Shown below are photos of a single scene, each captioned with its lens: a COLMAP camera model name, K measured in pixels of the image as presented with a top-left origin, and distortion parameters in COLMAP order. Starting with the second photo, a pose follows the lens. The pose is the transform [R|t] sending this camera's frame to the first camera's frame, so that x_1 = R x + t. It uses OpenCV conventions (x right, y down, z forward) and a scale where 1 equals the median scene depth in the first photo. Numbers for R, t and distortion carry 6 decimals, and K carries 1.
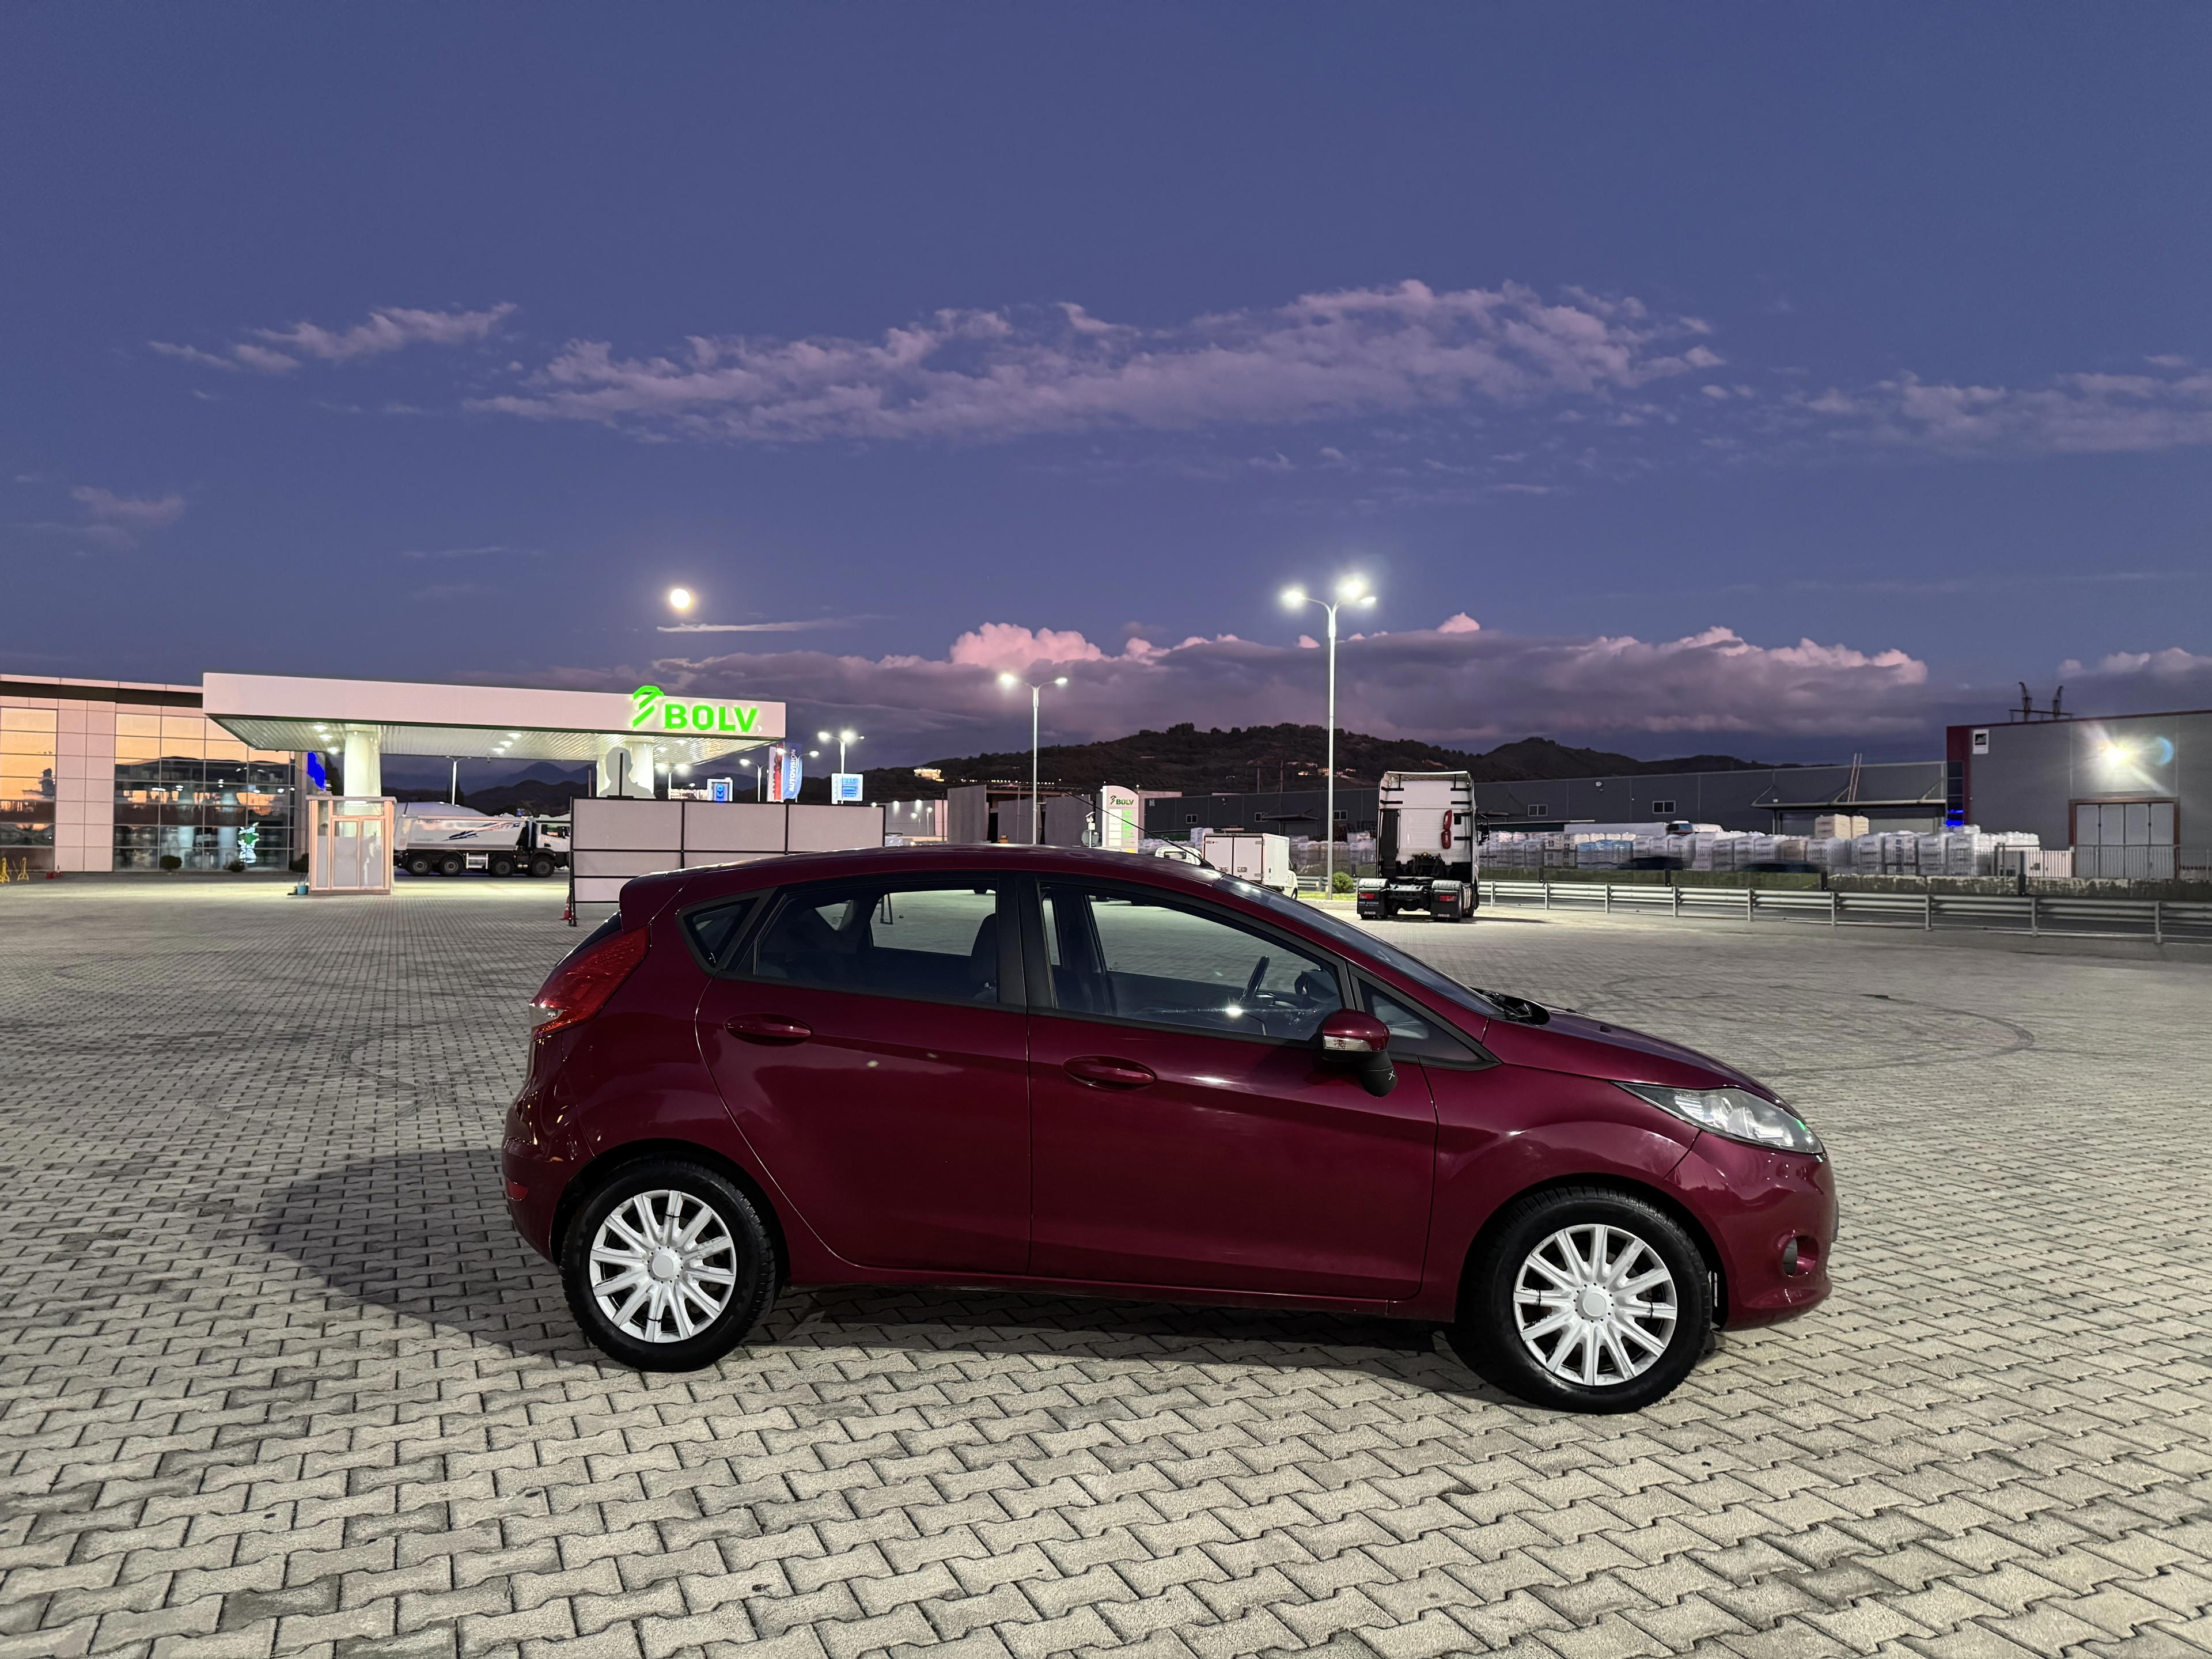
lens RADIAL K [[1544.8, 0, 1088.8], [0, 1544.8, 813.7], [0, 0, 1]] dist [0.046794, -0.051258]
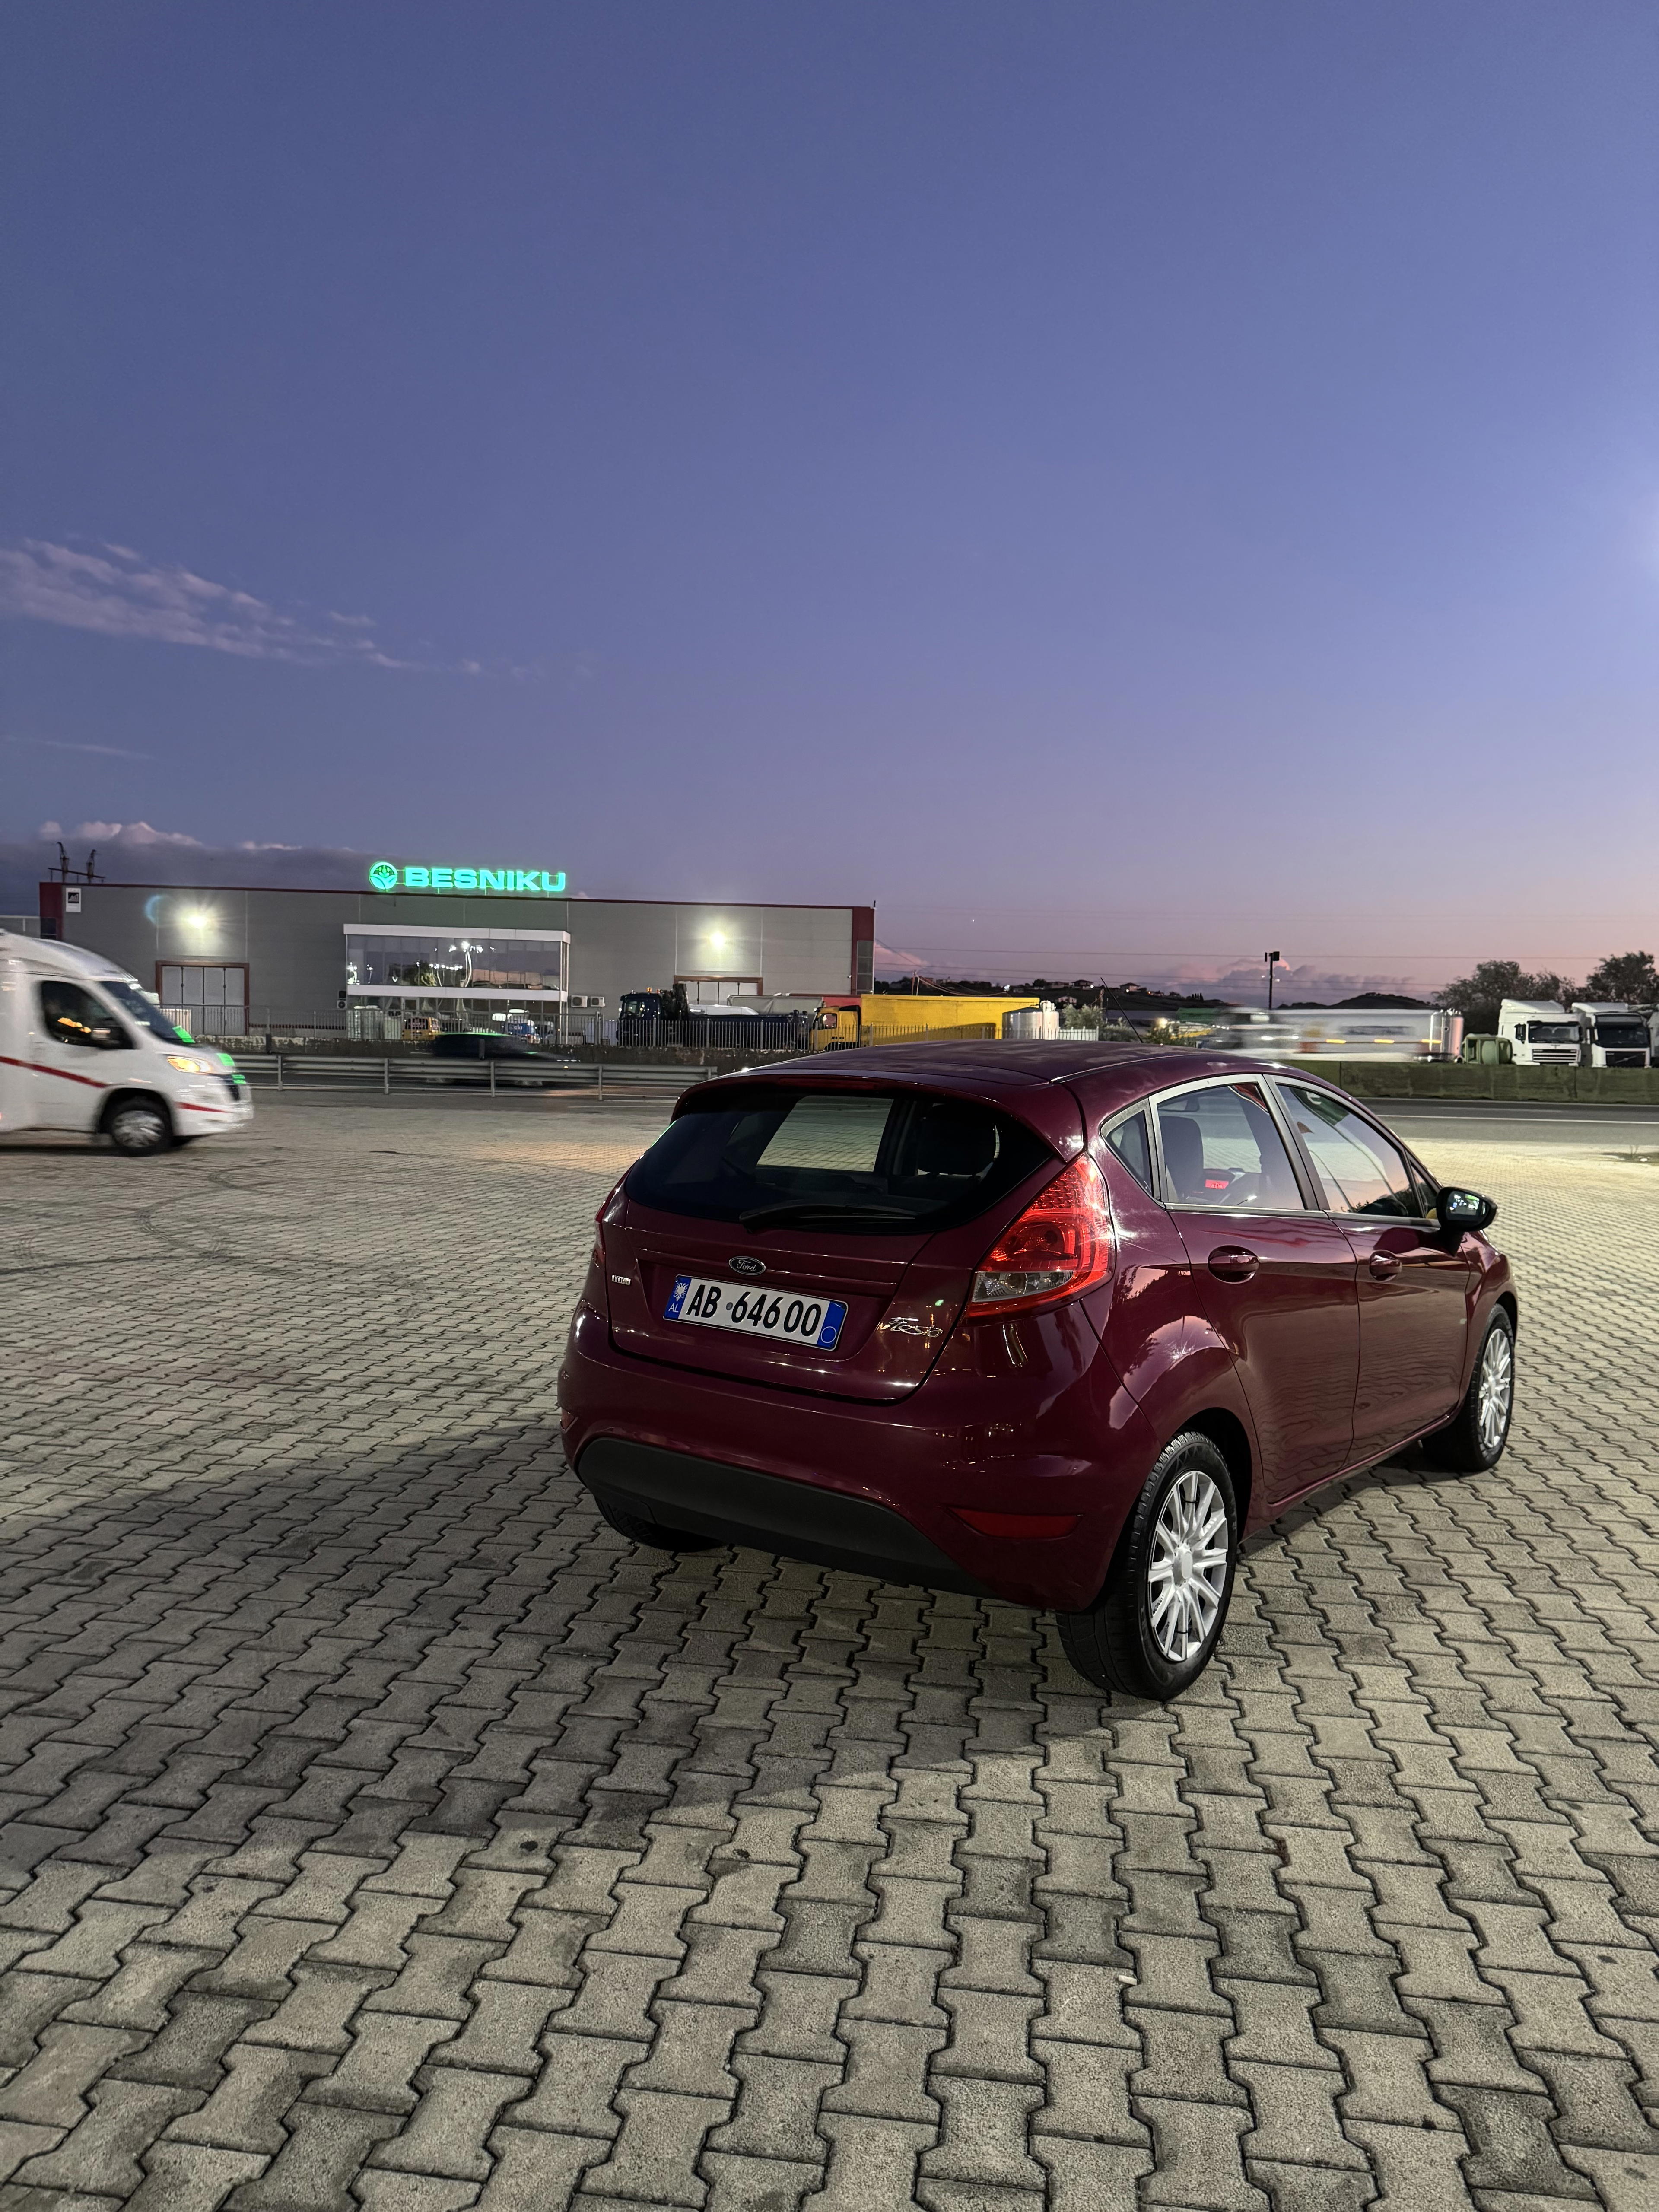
lens RADIAL K [[1544.8, 0, 837.3], [0, 1544.8, 1118.5], [0, 0, 1]] dist [0.046794, -0.051258]
pose [[0.524236, -0.040773, 0.850596, -1.033488], [-0.042133, 0.996388, 0.073728, 0.002754], [-0.850530, -0.074489, 0.520625, 0.731448]]
